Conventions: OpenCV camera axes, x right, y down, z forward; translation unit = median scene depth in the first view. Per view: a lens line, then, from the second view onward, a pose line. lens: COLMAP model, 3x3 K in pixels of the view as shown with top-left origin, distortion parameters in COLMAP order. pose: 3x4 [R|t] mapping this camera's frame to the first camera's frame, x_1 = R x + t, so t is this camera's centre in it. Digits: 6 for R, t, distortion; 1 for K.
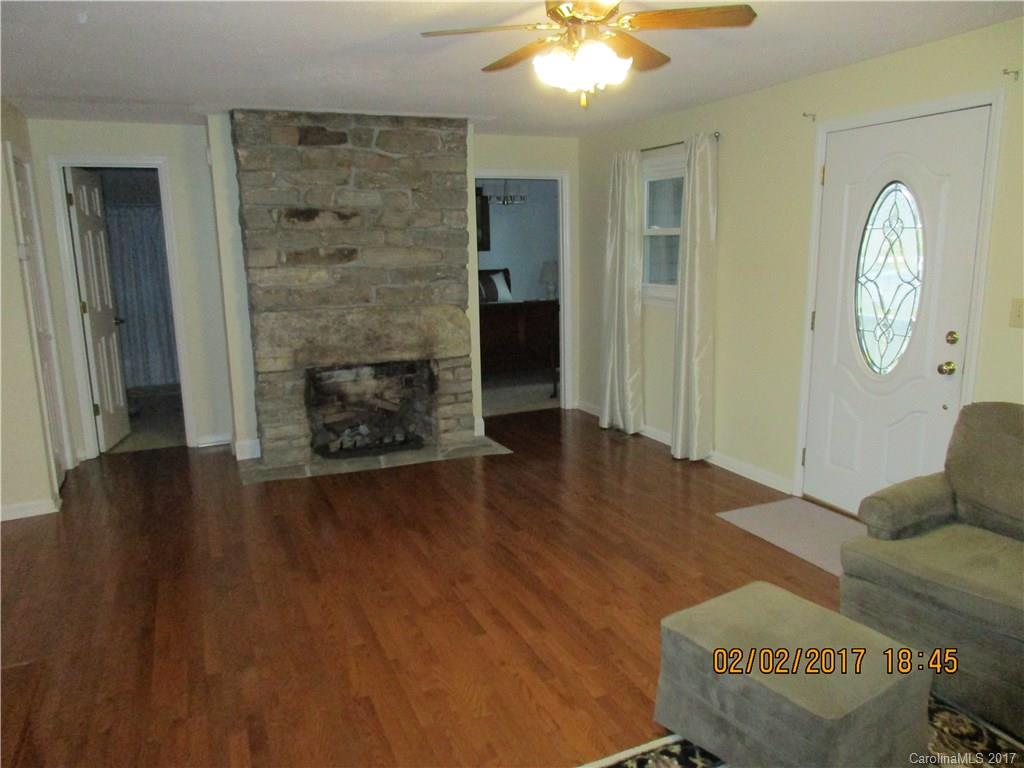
lens RADIAL K [[762.7, 0, 511.7], [0, 762.7, 386.1], [0, 0, 1]] dist [-0.013553, 0.007244]
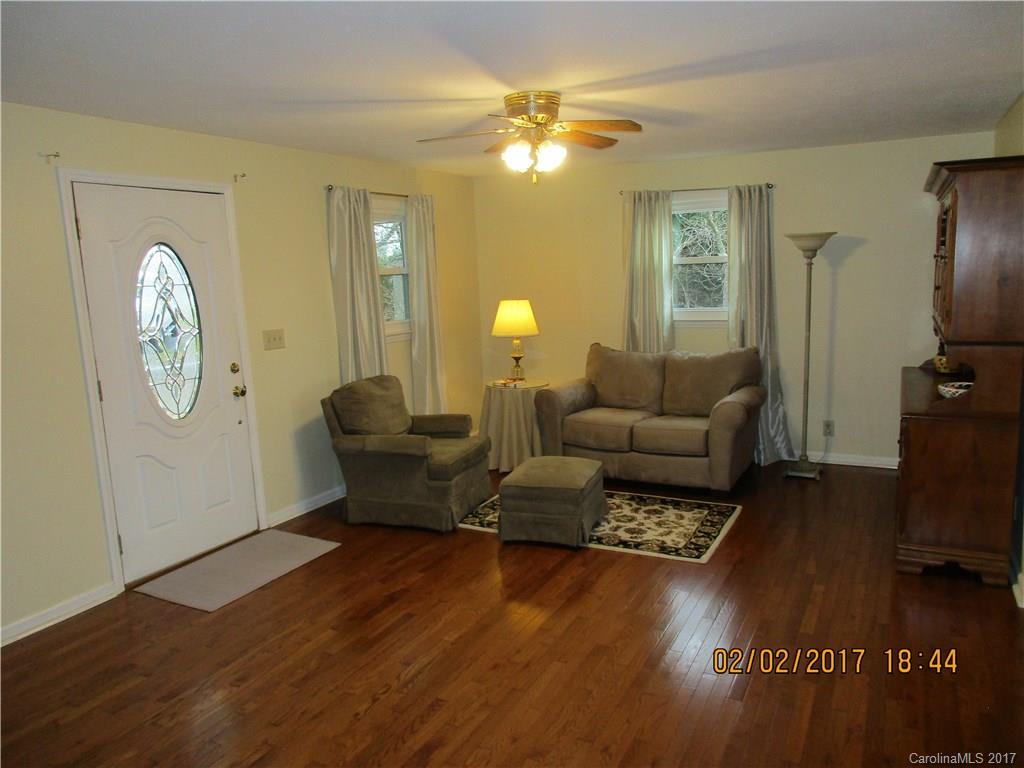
lens RADIAL K [[762.7, 0, 512.0], [0, 762.7, 385.1], [0, 0, 1]] dist [-0.013553, 0.007244]
pose [[-0.613558, -0.082172, 0.785363, -0.686050], [0.199714, 0.946088, 0.255013, -0.258541], [-0.763977, 0.313313, -0.564069, 1.316249]]
